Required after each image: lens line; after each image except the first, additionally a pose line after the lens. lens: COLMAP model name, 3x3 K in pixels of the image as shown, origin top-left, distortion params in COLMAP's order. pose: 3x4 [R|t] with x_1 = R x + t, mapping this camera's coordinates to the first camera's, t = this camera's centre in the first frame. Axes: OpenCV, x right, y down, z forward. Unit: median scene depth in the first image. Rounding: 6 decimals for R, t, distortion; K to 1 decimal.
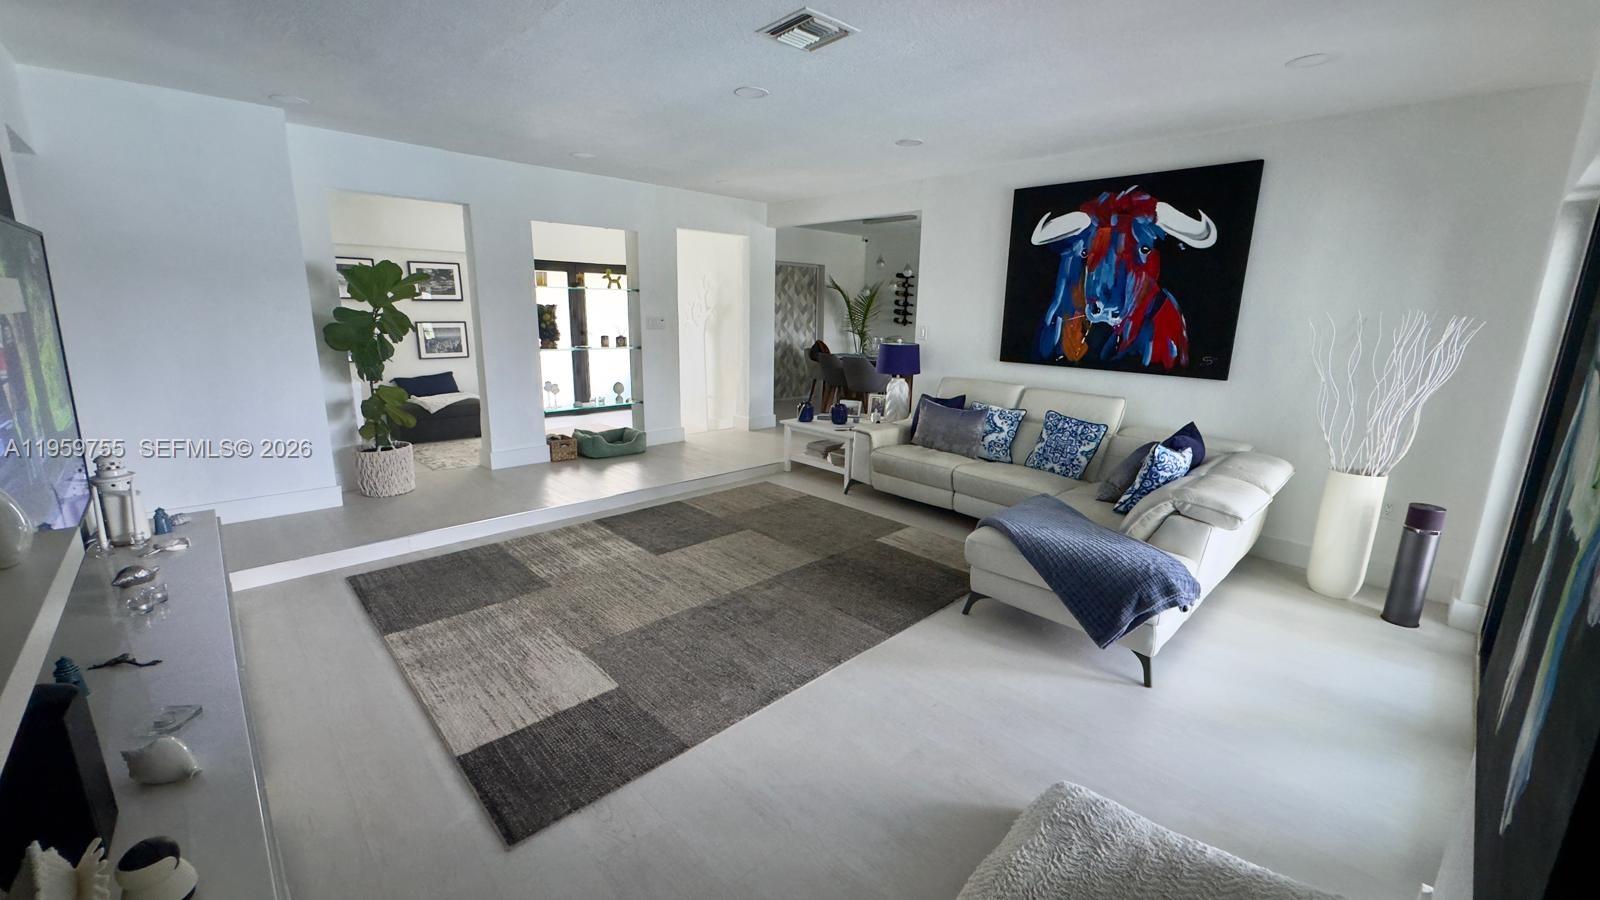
lens RADIAL K [[636.2, 0, 809.8], [0, 636.2, 465.6], [0, 0, 1]] dist [0.000437, -0.001458]
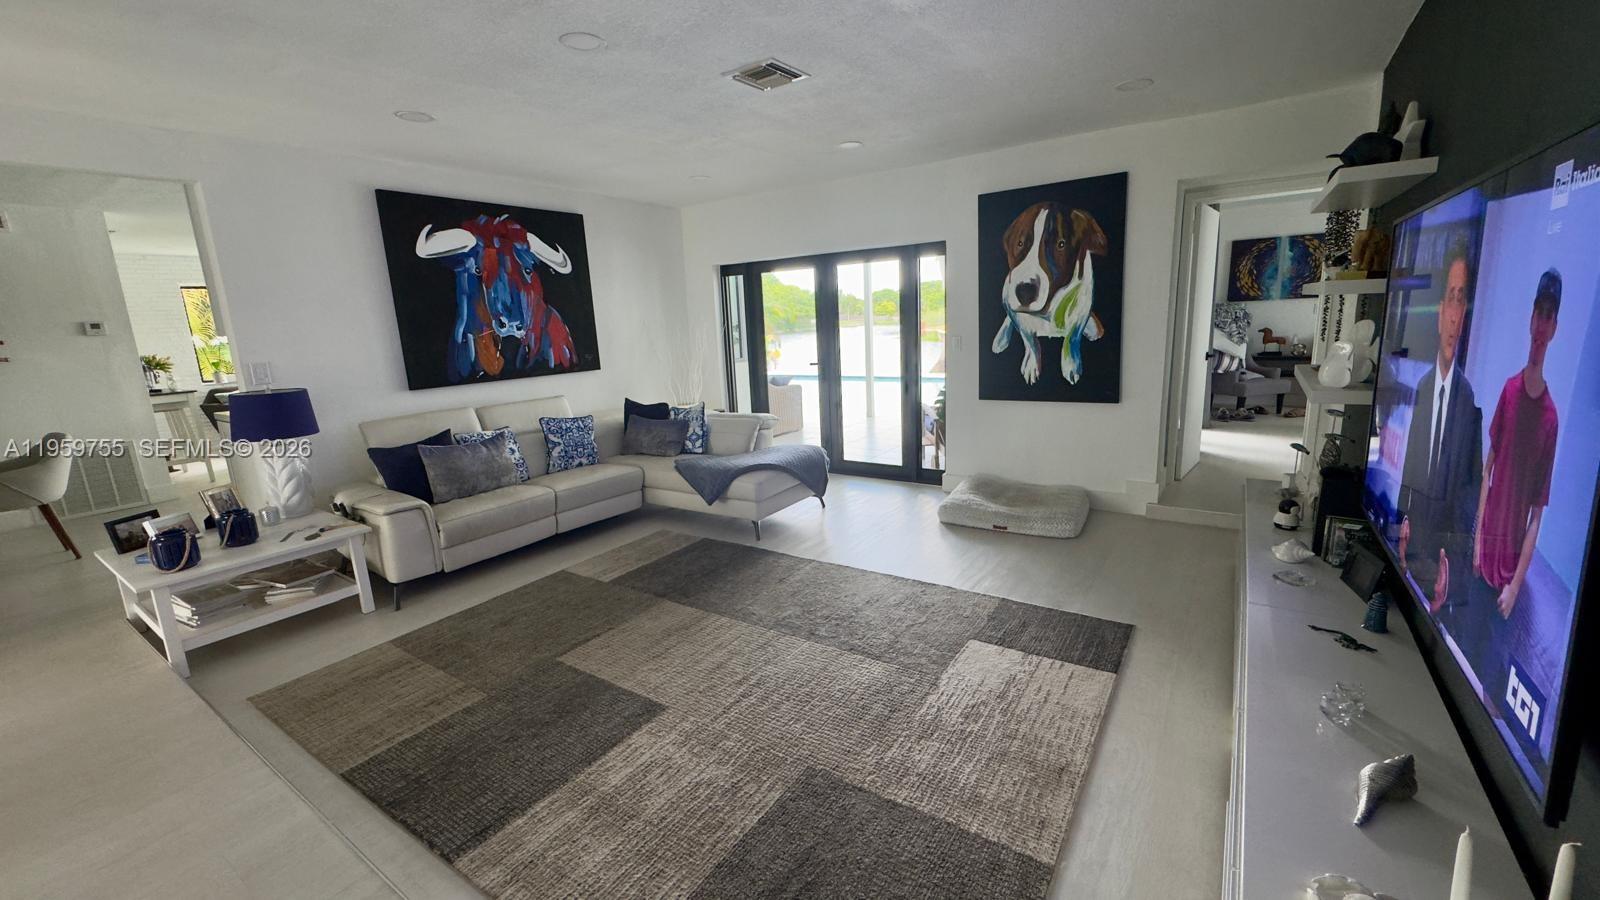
lens RADIAL K [[636.2, 0, 801.2], [0, 636.2, 433.5], [0, 0, 1]] dist [0.000437, -0.001458]
pose [[-0.208047, -0.190283, 0.959432, -0.710692], [0.276940, 0.929297, 0.244359, -0.200616], [-0.938094, 0.316543, -0.140640, 0.751852]]
